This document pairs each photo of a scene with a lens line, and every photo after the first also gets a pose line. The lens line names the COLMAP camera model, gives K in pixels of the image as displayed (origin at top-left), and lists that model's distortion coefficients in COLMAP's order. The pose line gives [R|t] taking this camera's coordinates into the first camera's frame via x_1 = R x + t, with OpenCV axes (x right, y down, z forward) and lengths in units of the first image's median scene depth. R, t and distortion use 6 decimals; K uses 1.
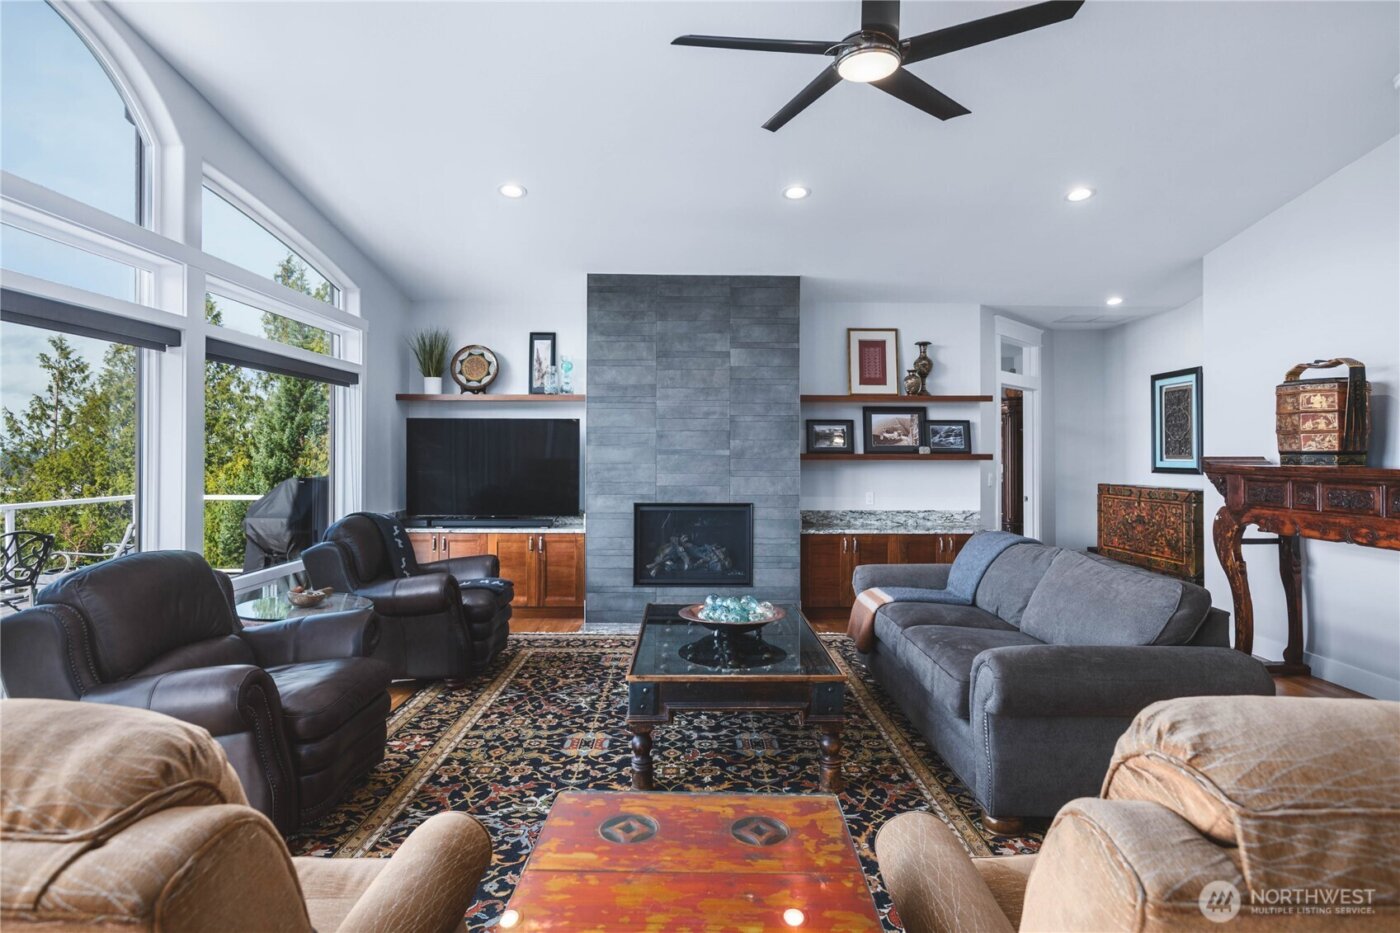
lens RADIAL K [[748.9, 0, 700.9], [0, 748.9, 452.0], [0, 0, 1]] dist [-0.002601, 0.000930]
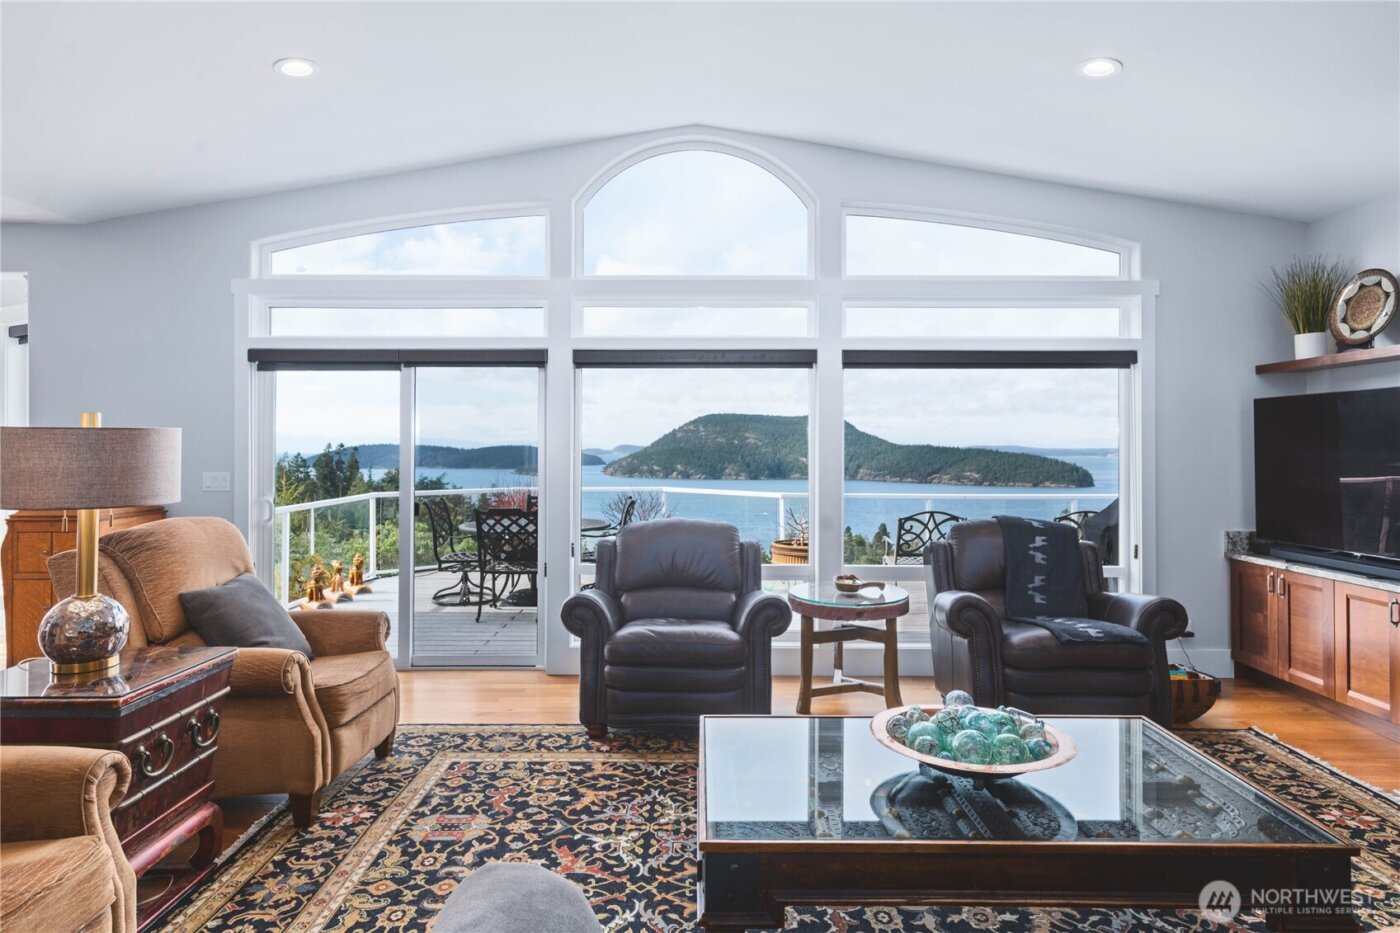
lens RADIAL K [[828.3, 0, 704.9], [0, 828.3, 449.9], [0, 0, 1]] dist [0.026093, -0.000381]
pose [[-0.003921, -0.002264, -0.999990, 0.408858], [0.002400, 0.999995, -0.002273, 0.003287], [0.999989, -0.002409, -0.003915, 0.499614]]
